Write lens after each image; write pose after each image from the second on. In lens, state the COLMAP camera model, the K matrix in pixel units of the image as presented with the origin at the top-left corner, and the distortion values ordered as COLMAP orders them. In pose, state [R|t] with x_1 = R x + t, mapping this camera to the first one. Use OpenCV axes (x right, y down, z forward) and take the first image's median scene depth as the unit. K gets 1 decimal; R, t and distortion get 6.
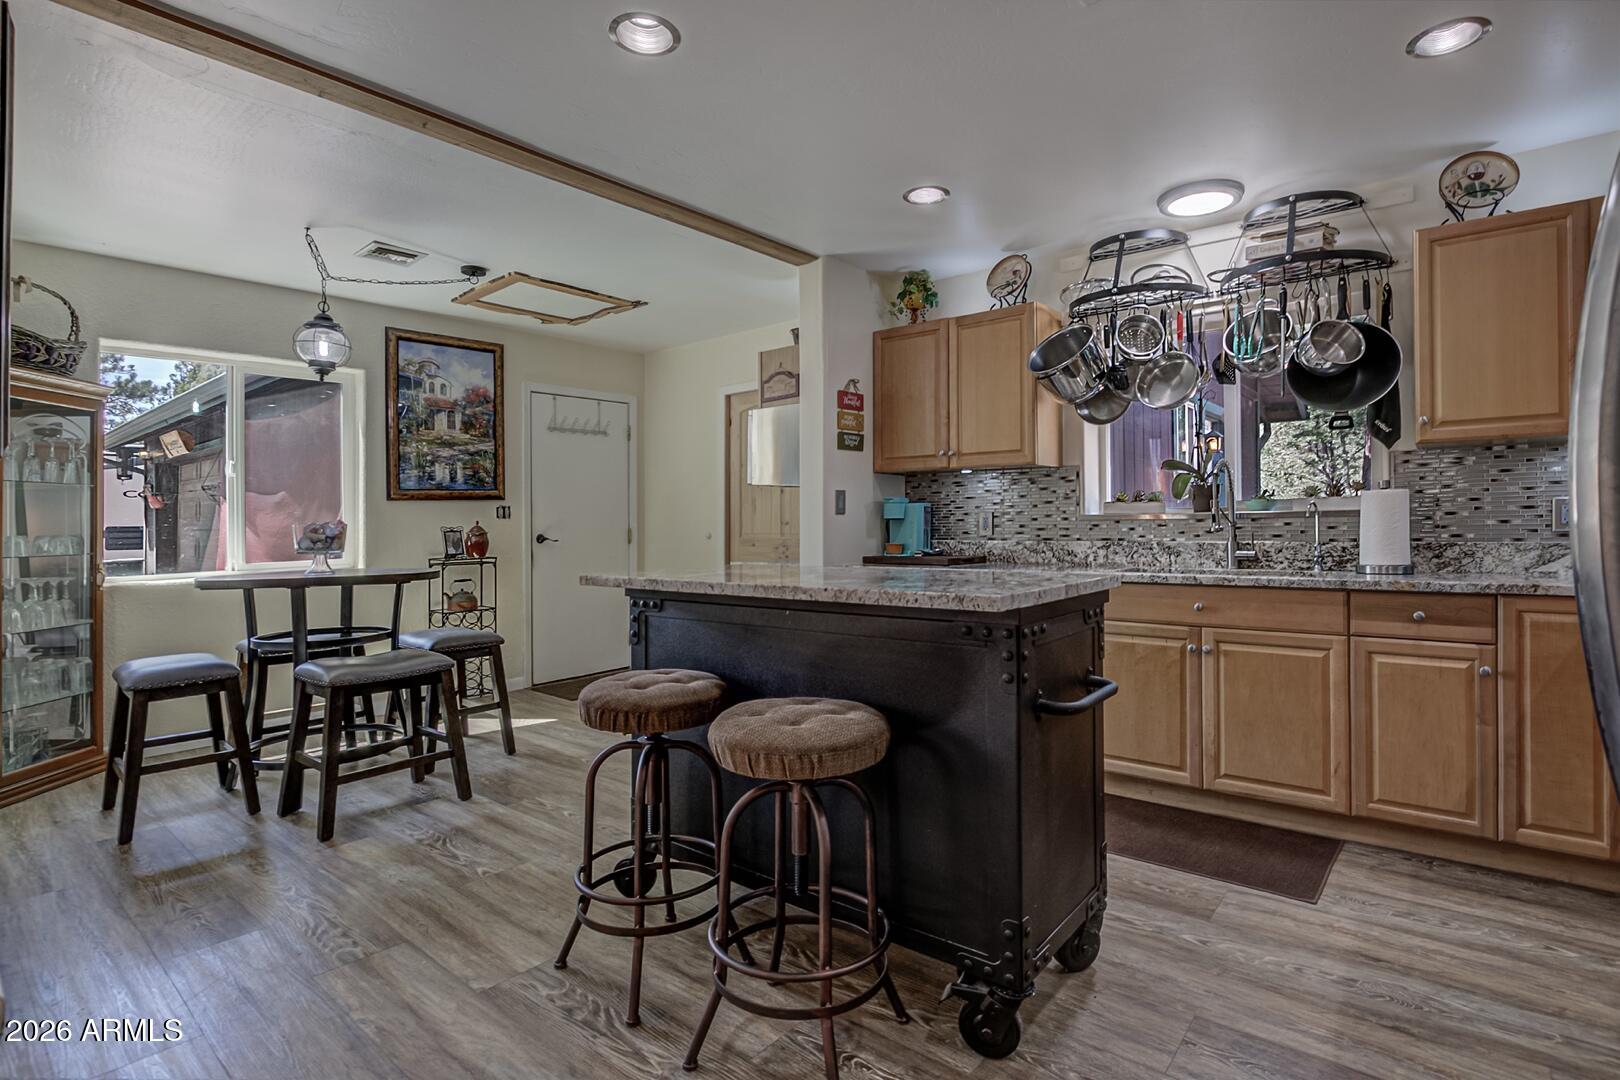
lens RADIAL K [[785.5, 0, 854.9], [0, 785.5, 502.7], [0, 0, 1]] dist [-0.028354, 0.000027]
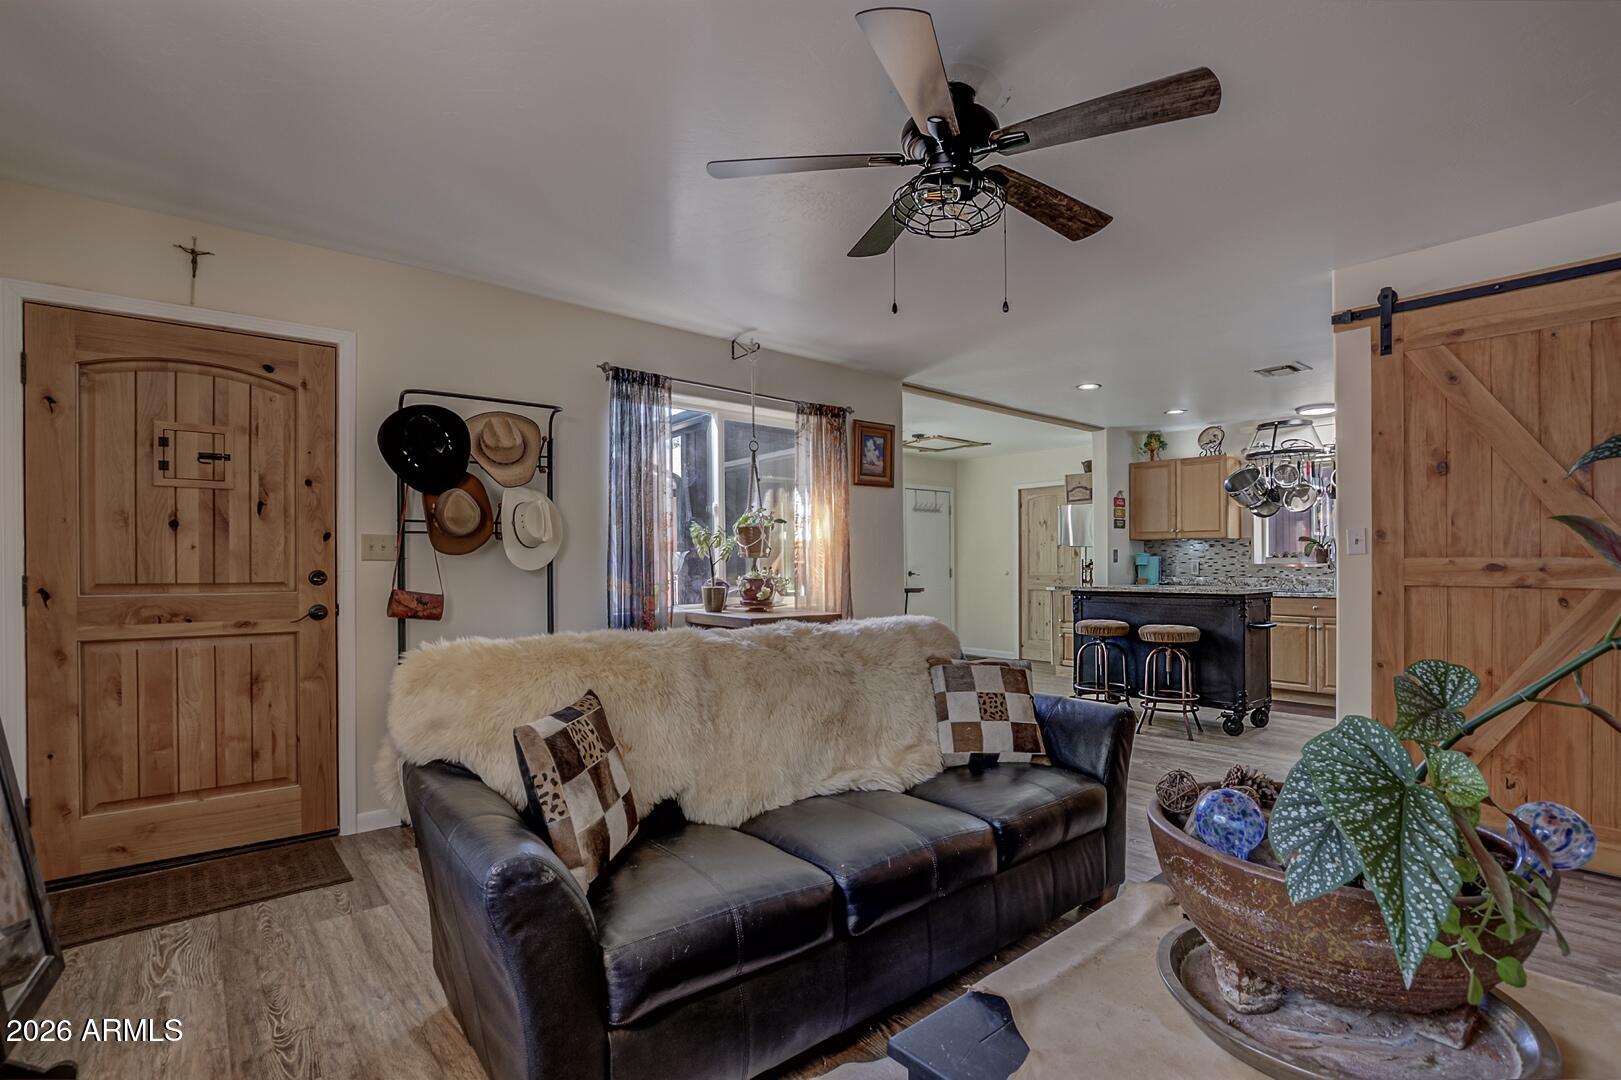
lens RADIAL K [[755.3, 0, 853.3], [0, 755.3, 534.4], [0, 0, 1]] dist [0.002154, -0.000737]
pose [[0.984312, 0.005569, -0.176349, -0.329916], [-0.008035, 0.999880, -0.013273, -0.024085], [0.176253, 0.014482, 0.984238, -0.944087]]
